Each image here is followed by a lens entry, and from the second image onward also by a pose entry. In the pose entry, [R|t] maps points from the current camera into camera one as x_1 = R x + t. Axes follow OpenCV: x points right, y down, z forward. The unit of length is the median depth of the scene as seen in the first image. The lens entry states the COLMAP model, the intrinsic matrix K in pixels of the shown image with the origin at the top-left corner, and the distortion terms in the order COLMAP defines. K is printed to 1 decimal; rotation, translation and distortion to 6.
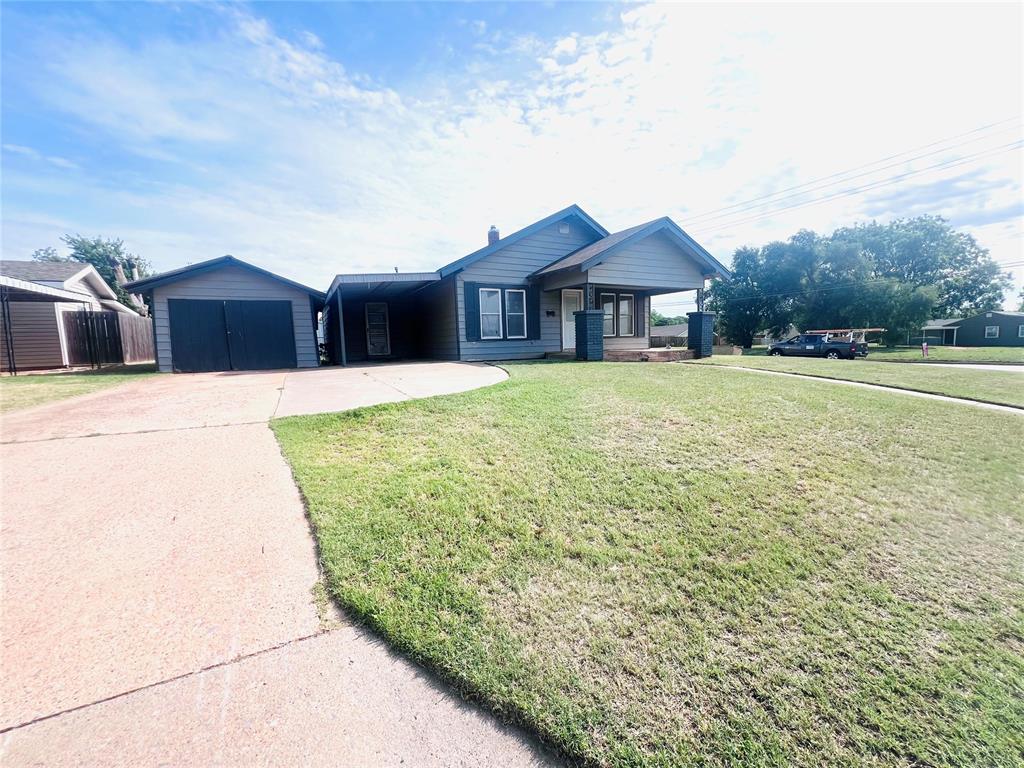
lens RADIAL K [[412.4, 0, 509.5], [0, 412.4, 385.8], [0, 0, 1]] dist [0.001979, 0.000605]
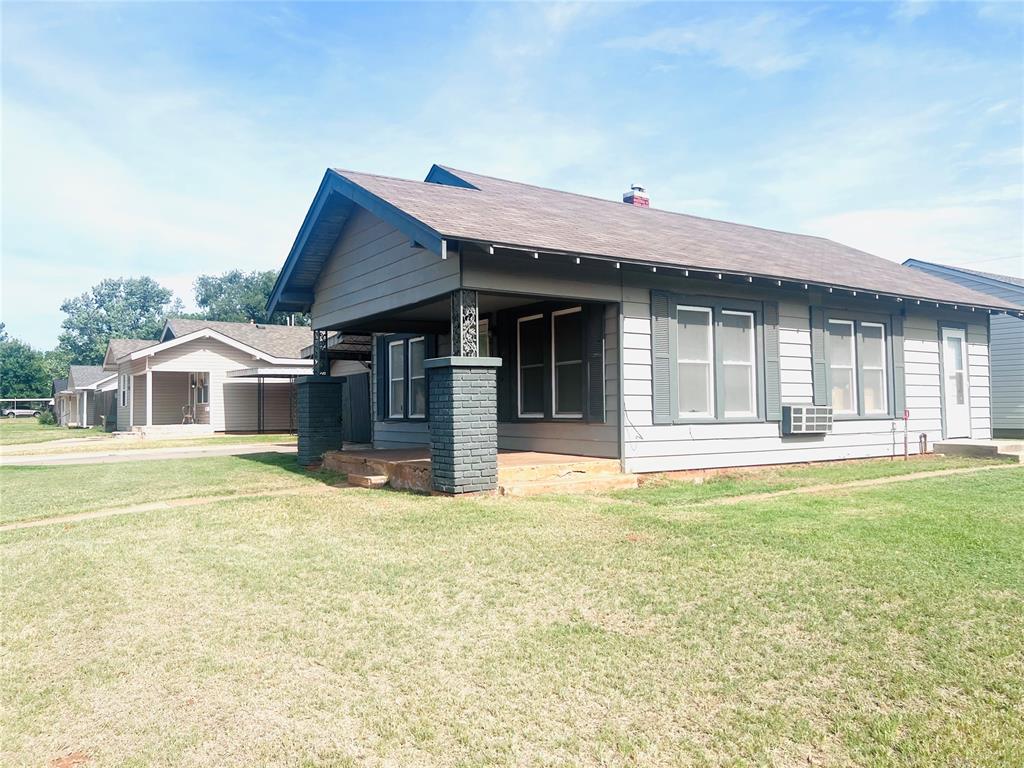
lens RADIAL K [[773.8, 0, 523.9], [0, 773.8, 379.4], [0, 0, 1]] dist [0.036209, -0.002155]
pose [[0.115617, -0.014035, -0.993195, 0.968141], [-0.093917, 0.995266, -0.024997, -0.133384], [0.988844, 0.096168, 0.113752, 0.864252]]
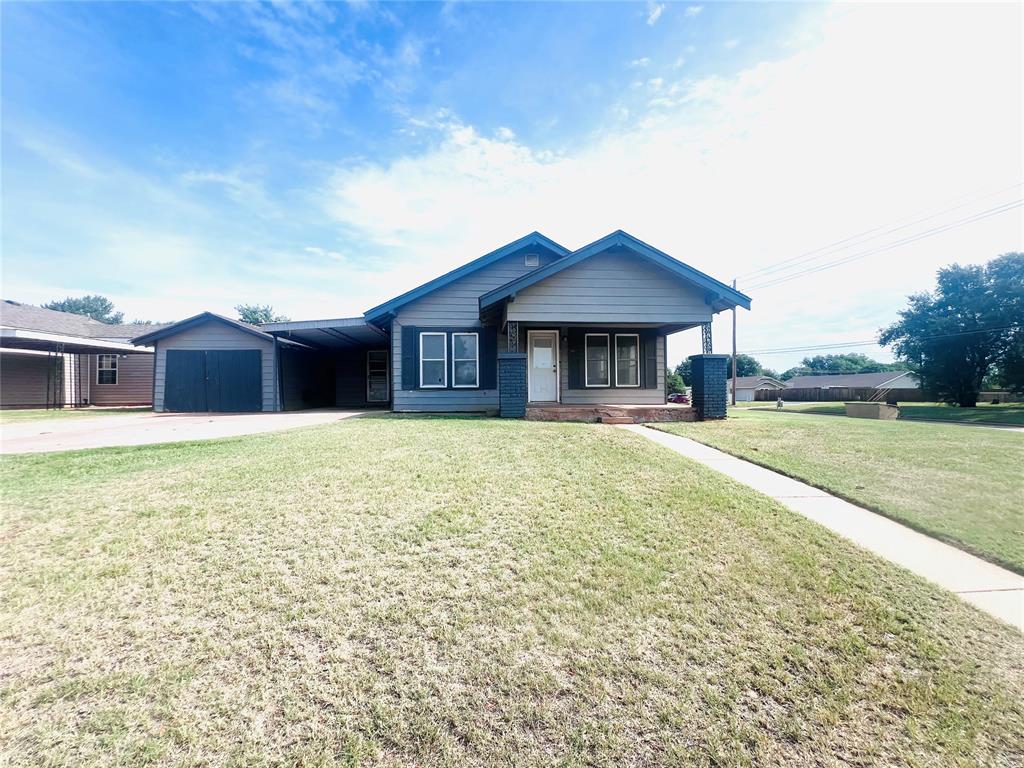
lens RADIAL K [[408.3, 0, 514.3], [0, 408.3, 393.1], [0, 0, 1]] dist [0.001563, 0.000089]
pose [[0.922172, 0.023035, -0.386093, 0.379376], [-0.059268, 0.994851, -0.082207, -0.032838], [0.382211, 0.098692, 0.918790, 0.208952]]
